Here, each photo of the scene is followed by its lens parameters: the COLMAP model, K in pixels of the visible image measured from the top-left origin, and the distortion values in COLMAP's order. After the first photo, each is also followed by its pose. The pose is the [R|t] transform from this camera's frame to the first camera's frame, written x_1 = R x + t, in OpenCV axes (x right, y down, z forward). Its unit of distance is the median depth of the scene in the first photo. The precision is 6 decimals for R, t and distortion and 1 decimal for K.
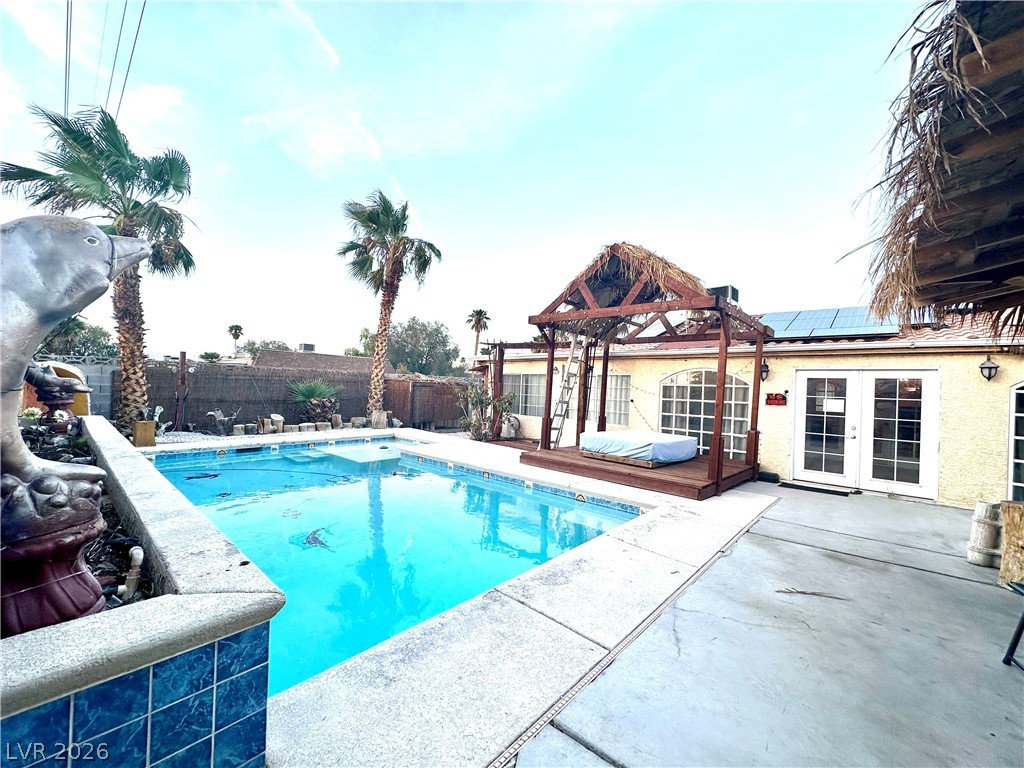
lens RADIAL K [[408.5, 0, 508.8], [0, 408.5, 384.9], [0, 0, 1]] dist [-0.001712, 0.000580]
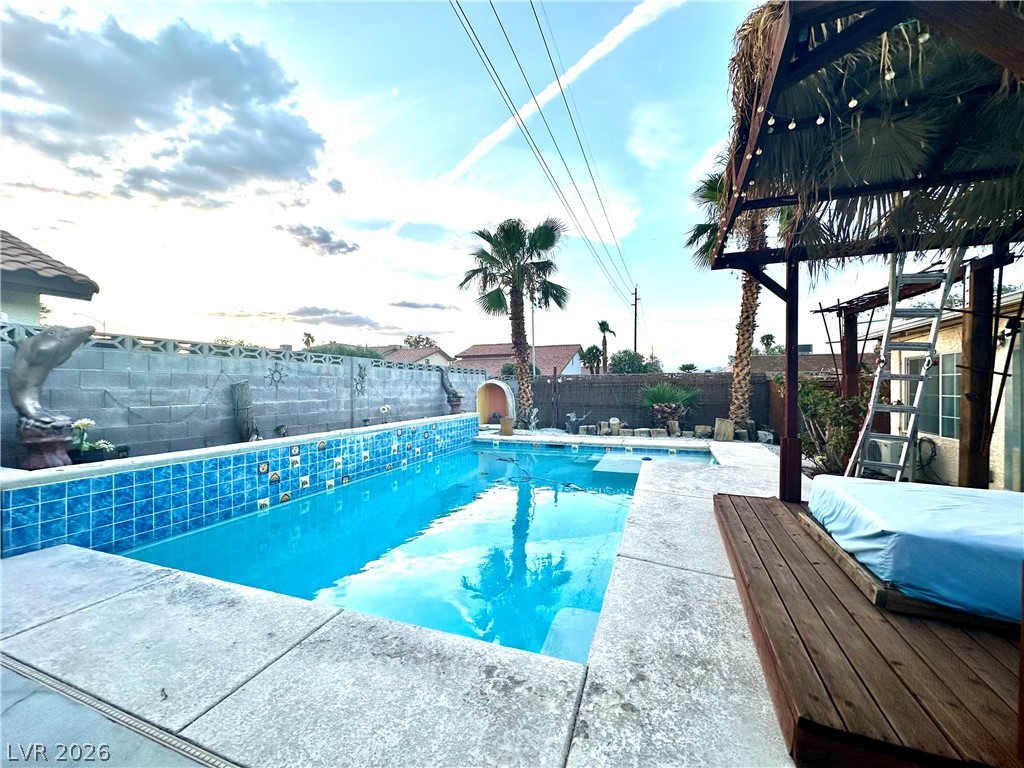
lens RADIAL K [[408.5, 0, 512.9], [0, 408.5, 387.6], [0, 0, 1]] dist [-0.001712, 0.000580]
pose [[0.368550, -0.035105, -0.928945, 0.347376], [0.021743, 0.999339, -0.029139, 0.019031], [0.929354, -0.009458, 0.369069, 0.382887]]
